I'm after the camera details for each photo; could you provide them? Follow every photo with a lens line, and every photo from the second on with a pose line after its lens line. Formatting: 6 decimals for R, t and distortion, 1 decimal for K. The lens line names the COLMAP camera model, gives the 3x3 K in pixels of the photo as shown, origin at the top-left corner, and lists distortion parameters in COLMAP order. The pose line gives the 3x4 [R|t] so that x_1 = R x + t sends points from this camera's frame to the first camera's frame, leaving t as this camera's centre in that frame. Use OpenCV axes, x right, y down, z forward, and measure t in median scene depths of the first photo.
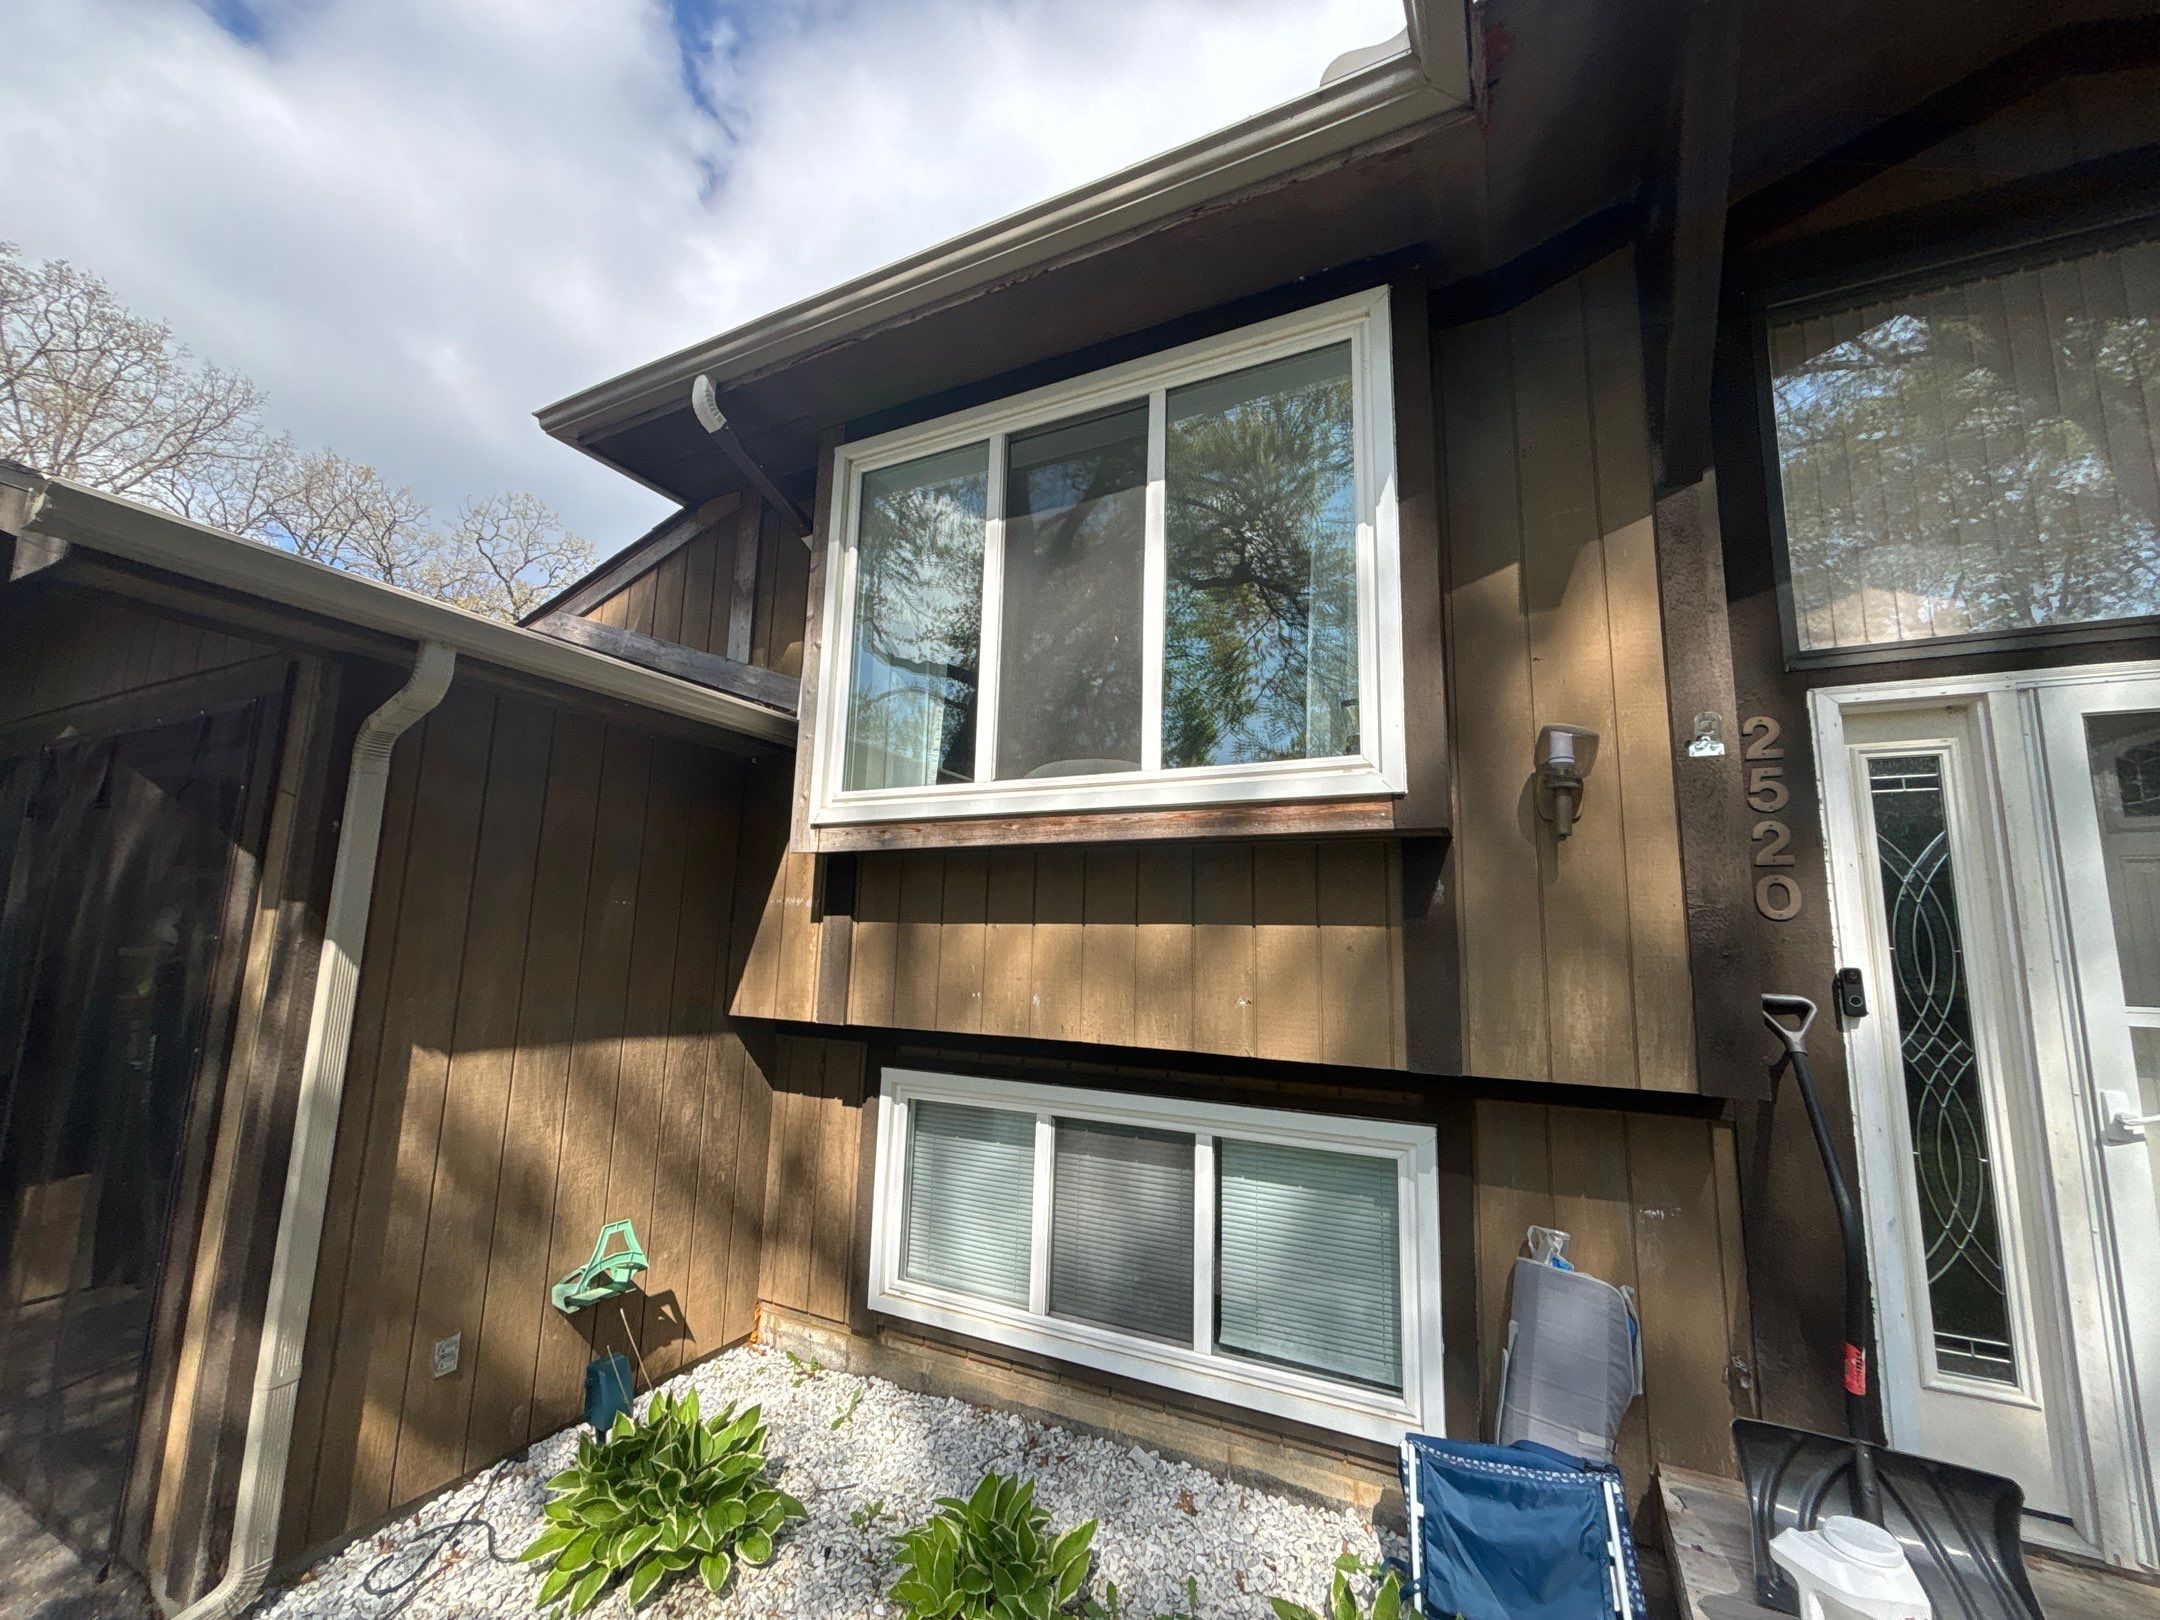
lens RADIAL K [[898.4, 0, 1082.7], [0, 898.4, 815.8], [0, 0, 1]] dist [-0.002600, -0.000894]
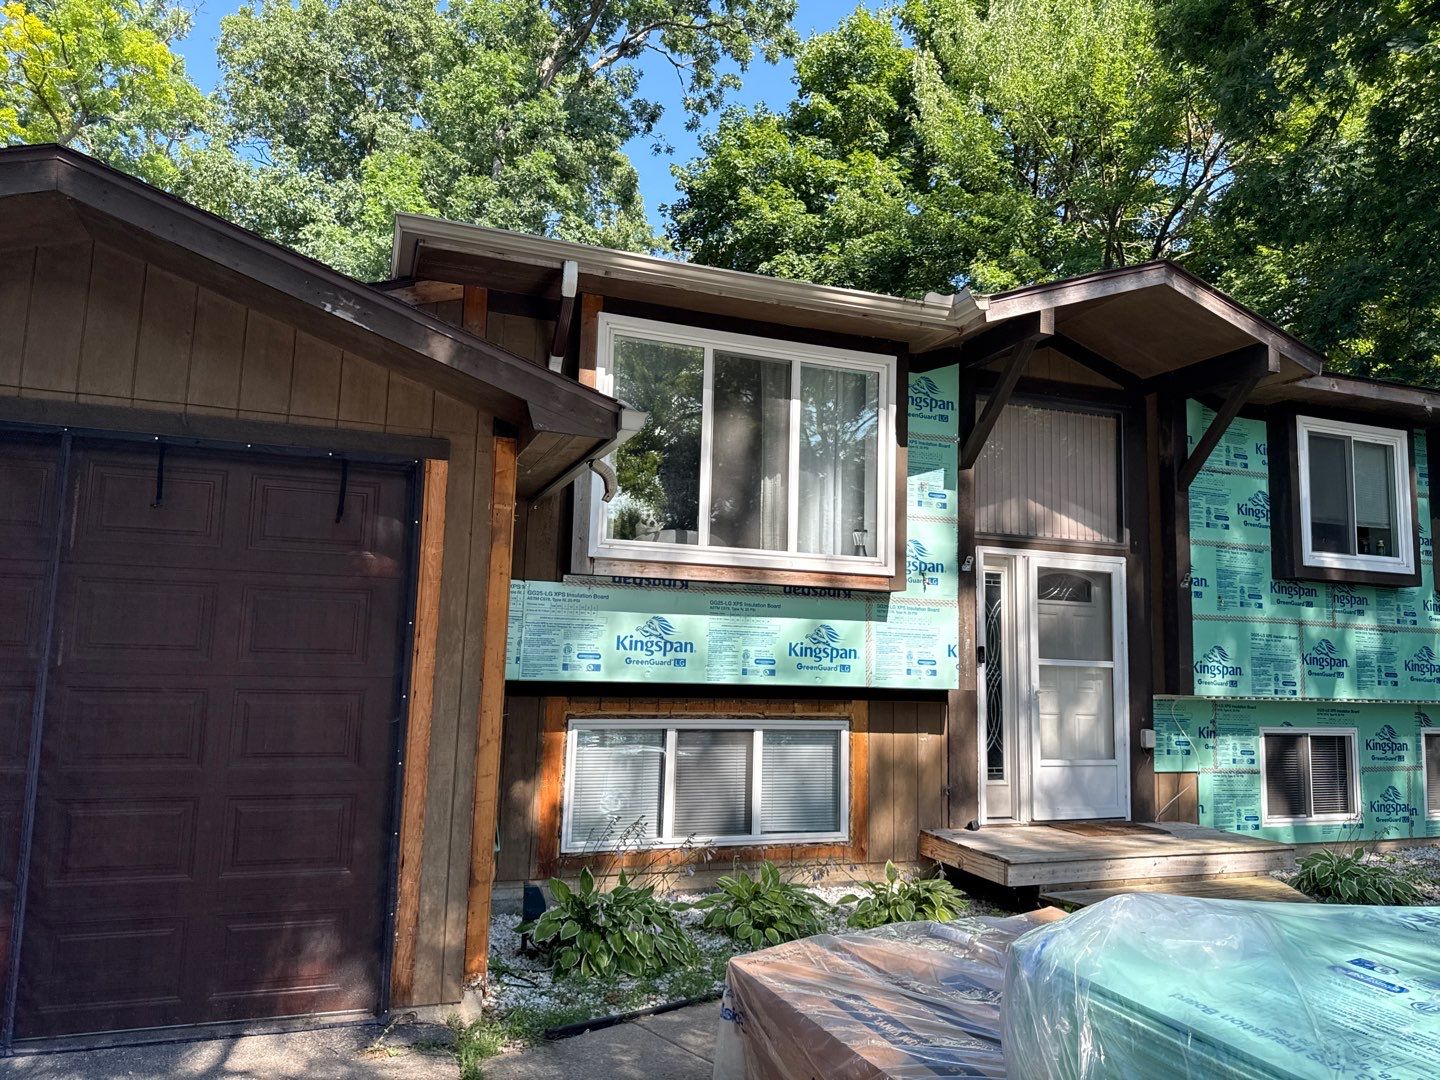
lens RADIAL K [[1056.6, 0, 720.0], [0, 1056.6, 540.0], [0, 0, 1]] dist [0.001648, -0.005542]
pose [[0.679435, 0.080536, 0.729302, -2.083447], [-0.121158, 0.992628, 0.003259, -0.073327], [-0.723663, -0.090576, 0.684184, -0.638649]]
